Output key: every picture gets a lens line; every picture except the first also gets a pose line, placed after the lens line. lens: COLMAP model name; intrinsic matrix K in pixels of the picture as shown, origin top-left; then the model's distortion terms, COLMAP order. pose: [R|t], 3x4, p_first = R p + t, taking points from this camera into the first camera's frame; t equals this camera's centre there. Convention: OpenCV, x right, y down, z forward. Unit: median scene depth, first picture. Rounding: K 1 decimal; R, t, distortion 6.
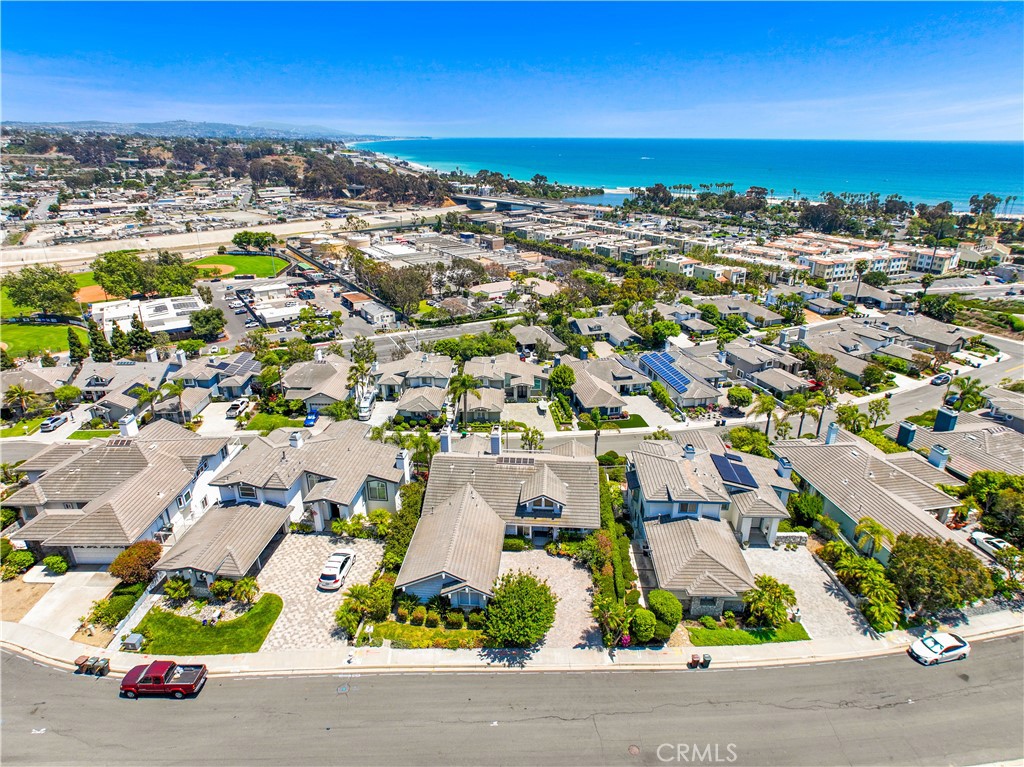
lens RADIAL K [[599.4, 0, 510.7], [0, 599.4, 383.4], [0, 0, 1]] dist [-0.039450, 0.020311]
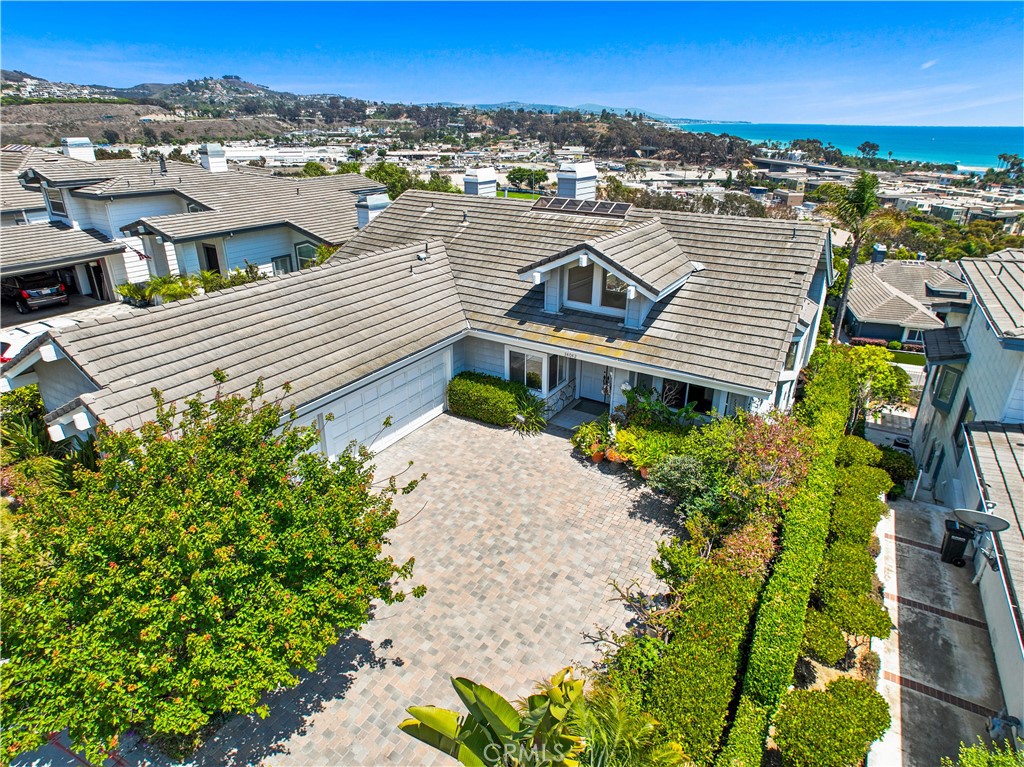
lens RADIAL K [[599.4, 0, 510.7], [0, 599.4, 383.4], [0, 0, 1]] dist [-0.039450, 0.020311]
pose [[0.888847, 0.188759, -0.417517, 0.030830], [-0.177295, 0.981910, 0.066479, 0.047207], [0.422513, 0.014934, 0.906234, 0.141892]]
